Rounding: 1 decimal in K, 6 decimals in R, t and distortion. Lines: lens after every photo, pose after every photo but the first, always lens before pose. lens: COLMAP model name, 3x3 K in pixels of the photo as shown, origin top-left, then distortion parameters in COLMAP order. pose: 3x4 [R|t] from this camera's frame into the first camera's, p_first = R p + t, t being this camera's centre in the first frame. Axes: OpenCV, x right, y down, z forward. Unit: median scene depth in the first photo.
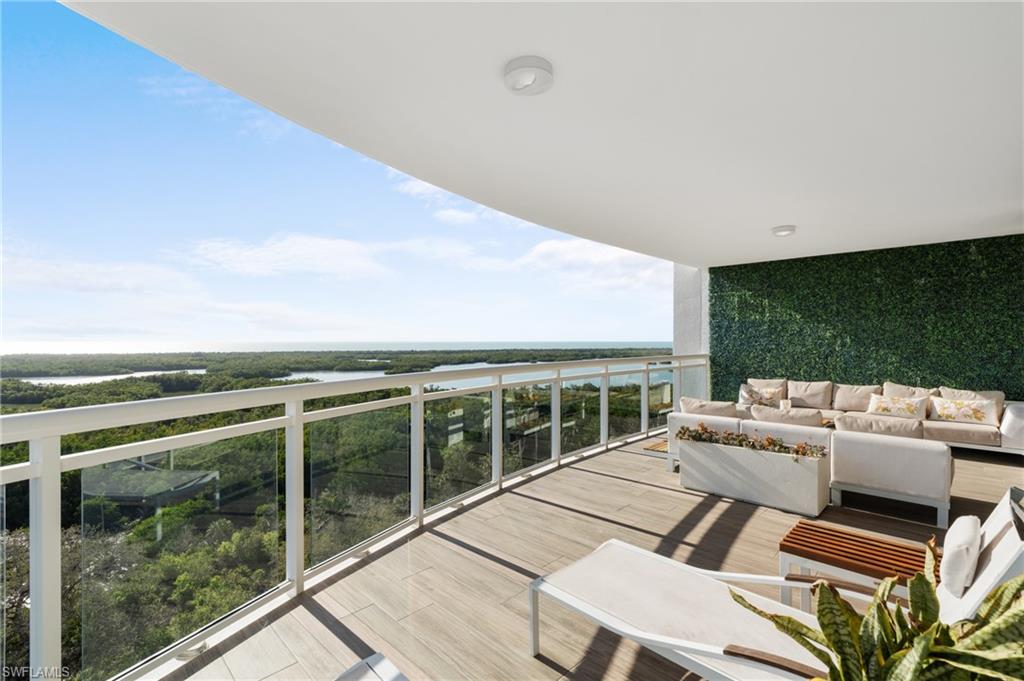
lens RADIAL K [[462.2, 0, 510.8], [0, 462.2, 341.8], [0, 0, 1]] dist [-0.013694, -0.000129]
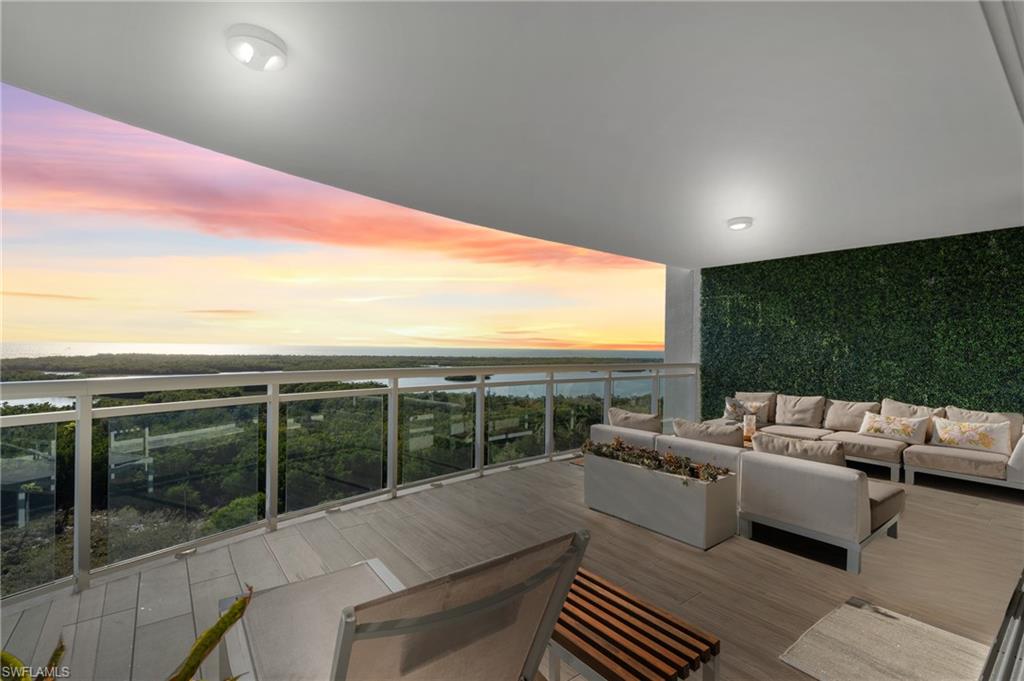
lens RADIAL K [[462.2, 0, 510.8], [0, 462.2, 341.8], [0, 0, 1]] dist [-0.013694, -0.000129]
pose [[0.991020, 0.013890, -0.132989, 0.221548], [-0.016149, 0.999743, -0.015927, 0.005963], [0.132733, 0.017932, 0.990990, 0.051039]]
